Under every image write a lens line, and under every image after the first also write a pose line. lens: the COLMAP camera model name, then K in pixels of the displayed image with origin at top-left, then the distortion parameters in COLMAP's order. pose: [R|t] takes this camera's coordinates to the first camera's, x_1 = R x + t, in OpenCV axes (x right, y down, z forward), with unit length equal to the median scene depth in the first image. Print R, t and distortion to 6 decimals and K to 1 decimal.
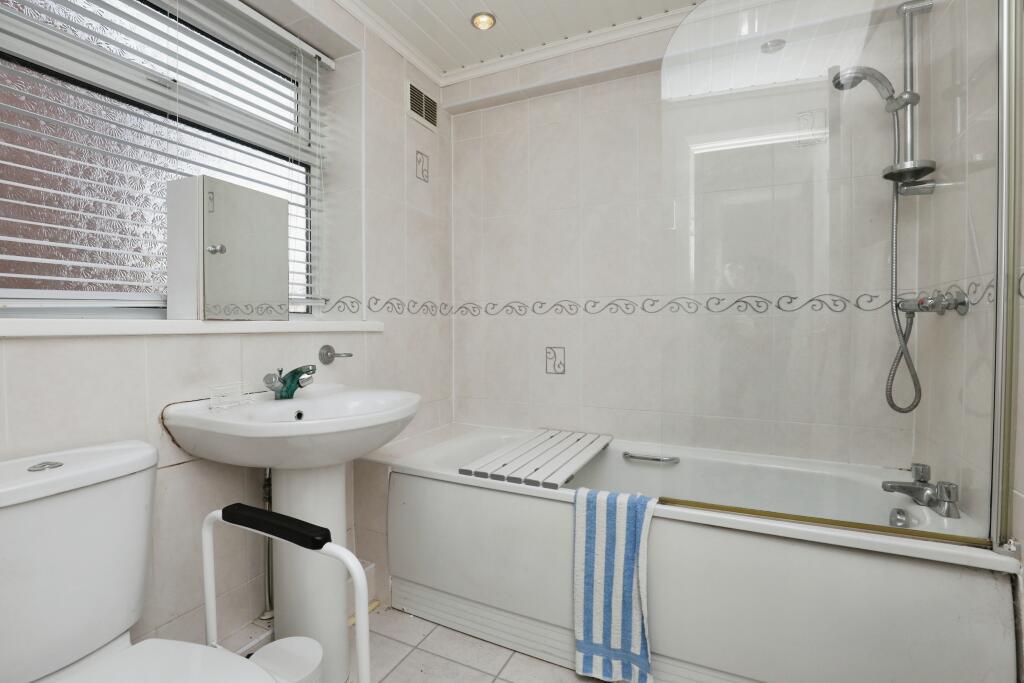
lens RADIAL K [[467.0, 0, 512.0], [0, 467.0, 341.5], [0, 0, 1]] dist [-0.045949, 0.010083]
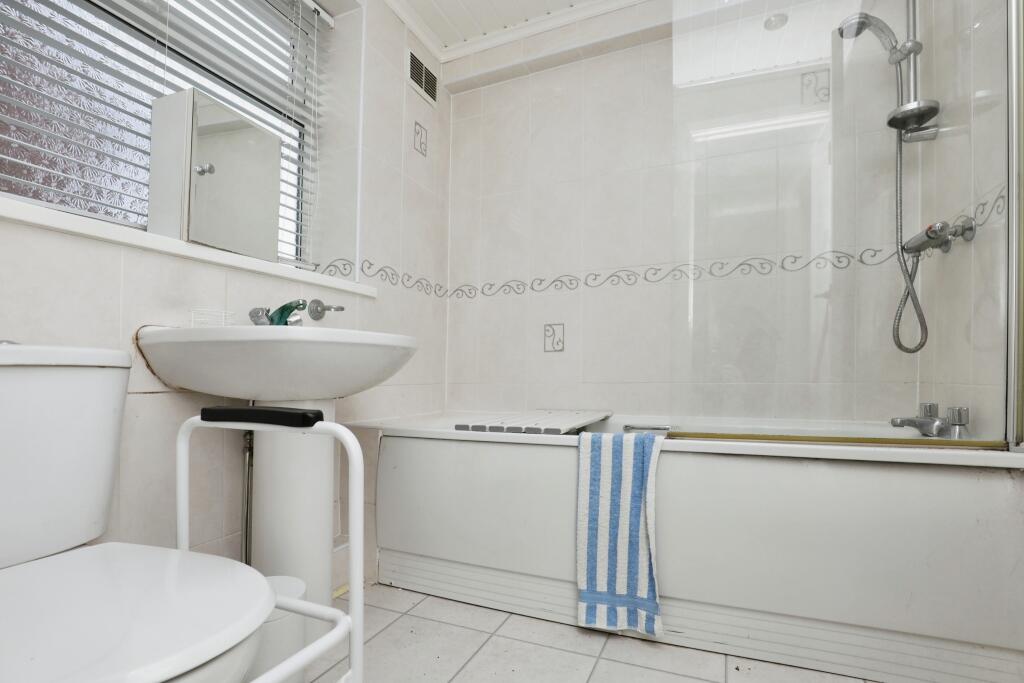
lens RADIAL K [[474.5, 0, 521.6], [0, 474.5, 376.0], [0, 0, 1]] dist [-0.049259, 0.010484]
pose [[0.998848, 0.017986, 0.044486, -0.025695], [-0.017068, 0.999635, -0.020928, 0.215519], [-0.044847, 0.020145, 0.998791, 0.030626]]
